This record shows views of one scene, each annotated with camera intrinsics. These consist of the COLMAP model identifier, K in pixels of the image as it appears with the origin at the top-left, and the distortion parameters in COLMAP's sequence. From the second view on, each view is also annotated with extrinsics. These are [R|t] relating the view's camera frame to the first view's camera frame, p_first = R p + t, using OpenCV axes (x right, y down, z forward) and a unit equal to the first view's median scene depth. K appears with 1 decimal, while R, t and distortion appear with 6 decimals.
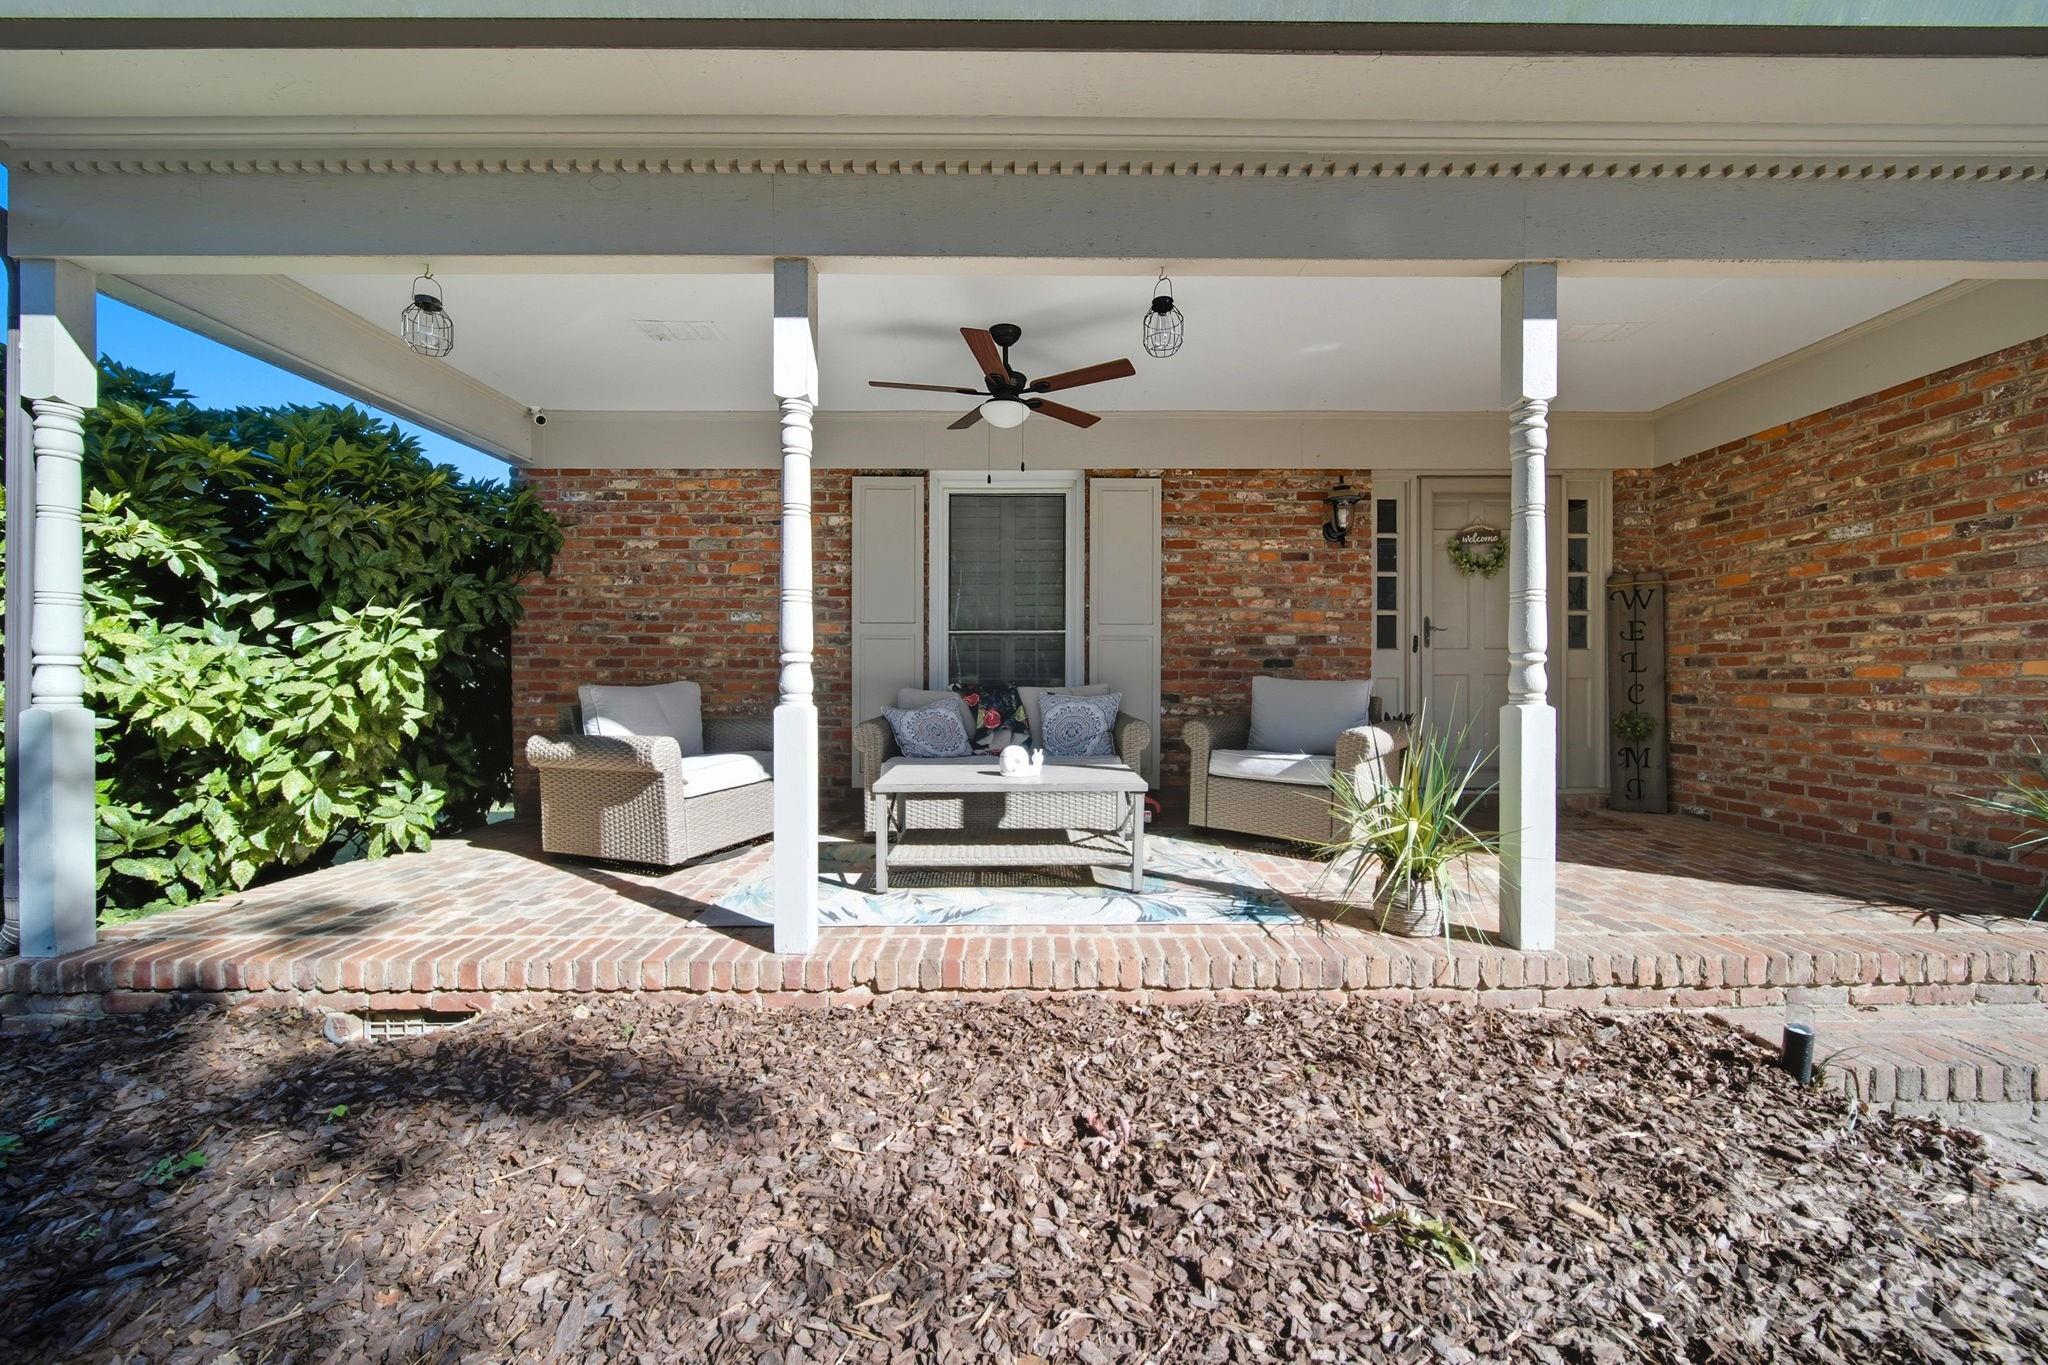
lens RADIAL K [[721.7, 0, 1037.1], [0, 721.7, 680.4], [0, 0, 1]] dist [0.006785, 0.000189]
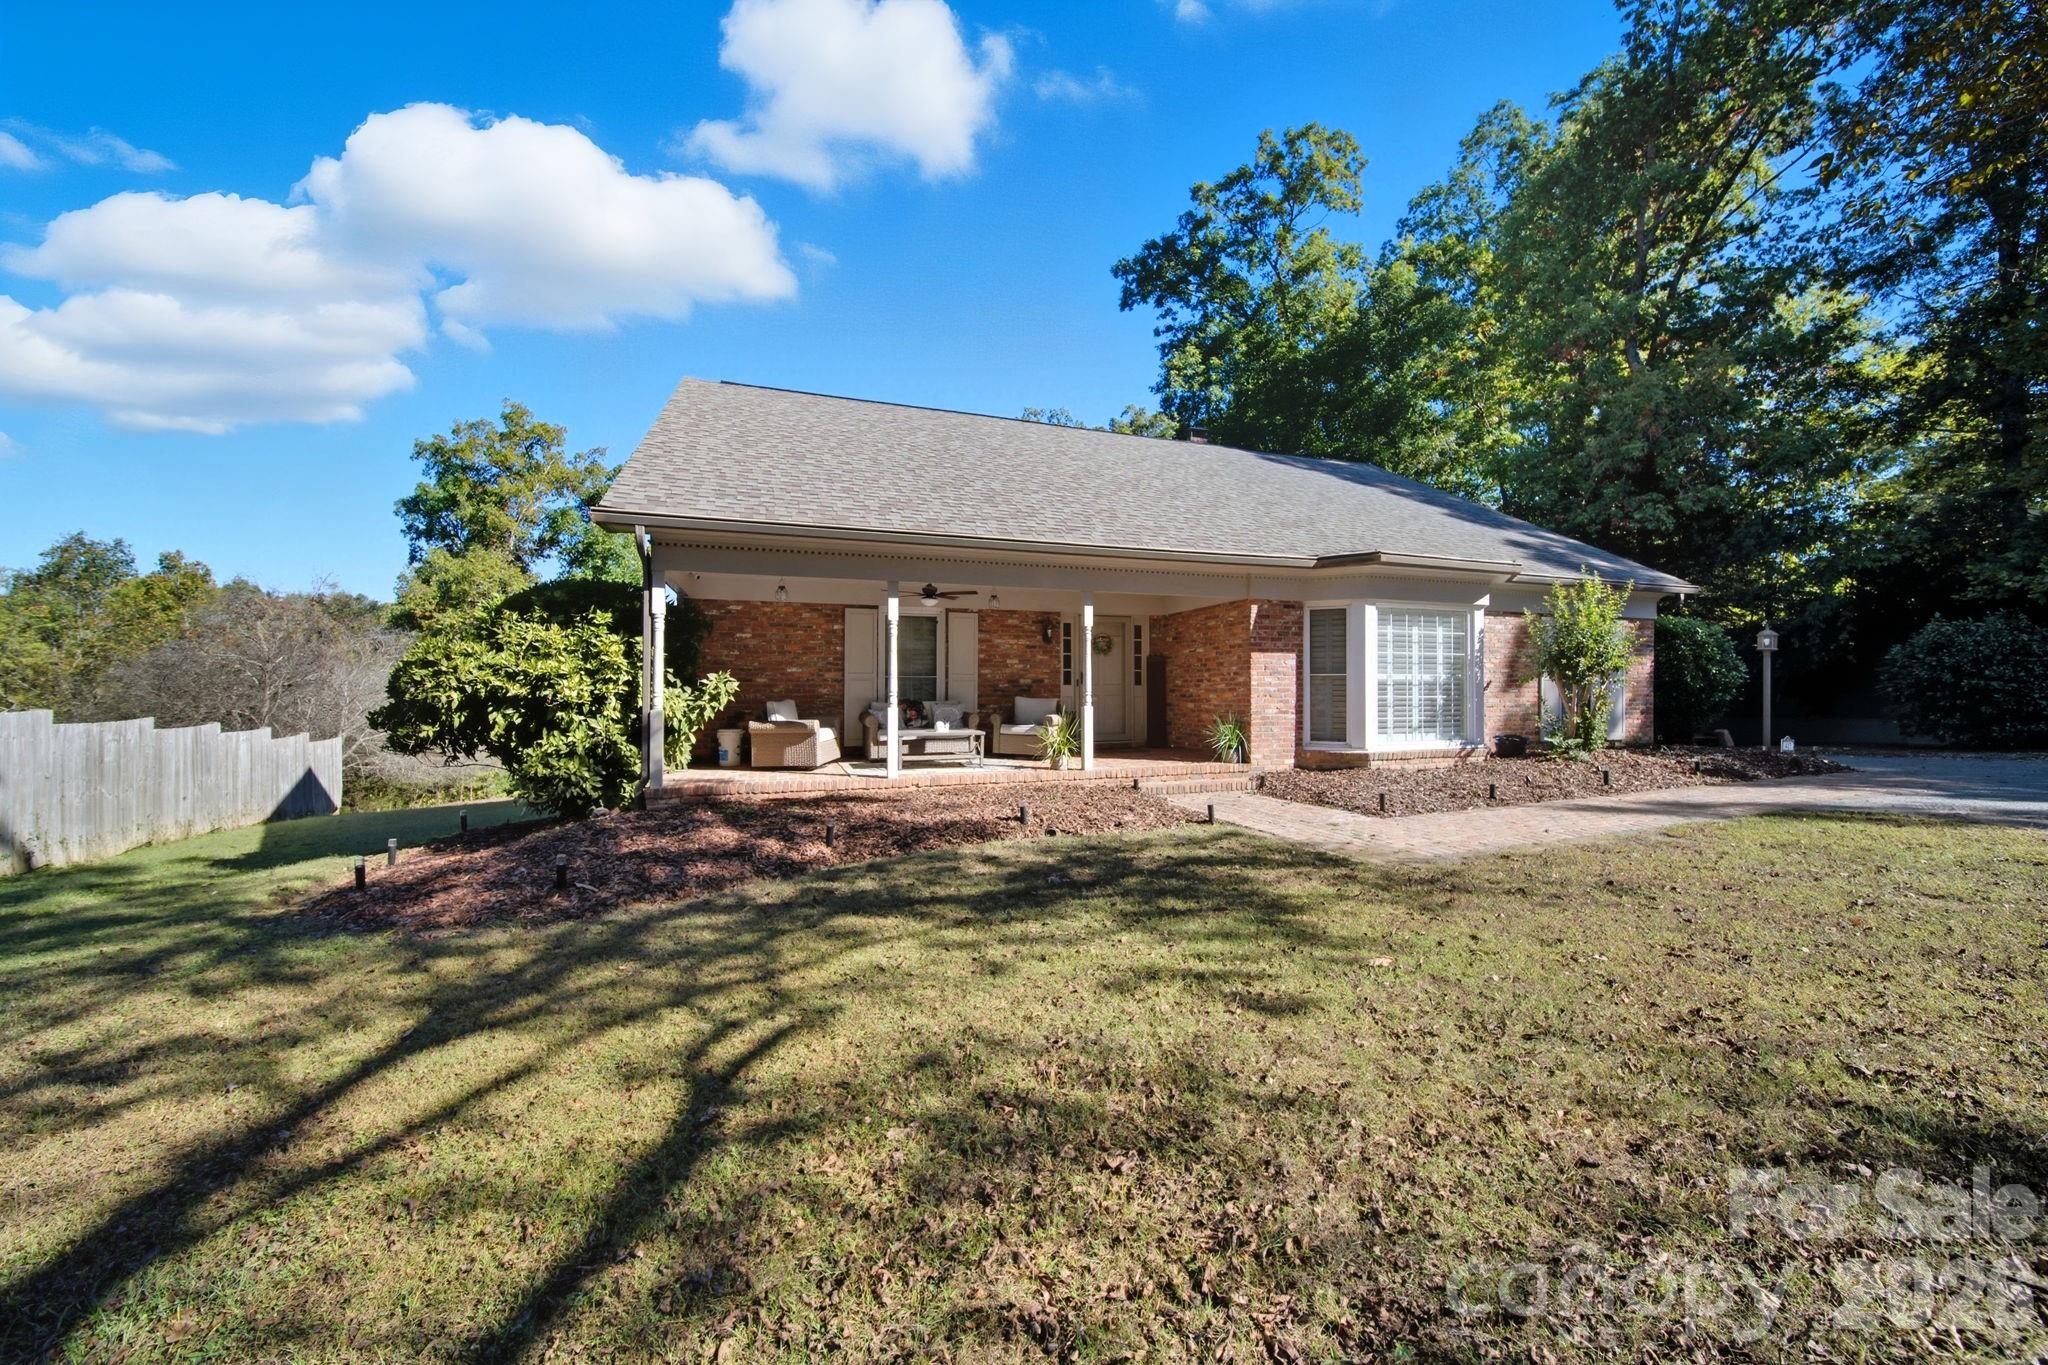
lens RADIAL K [[721.7, 0, 1026.4], [0, 721.7, 689.2], [0, 0, 1]] dist [0.006785, 0.000189]
pose [[0.948432, 0.001442, 0.316978, -0.460078], [-0.000118, 0.999991, -0.004195, -0.020681], [-0.316982, 0.003941, 0.948423, -1.395630]]
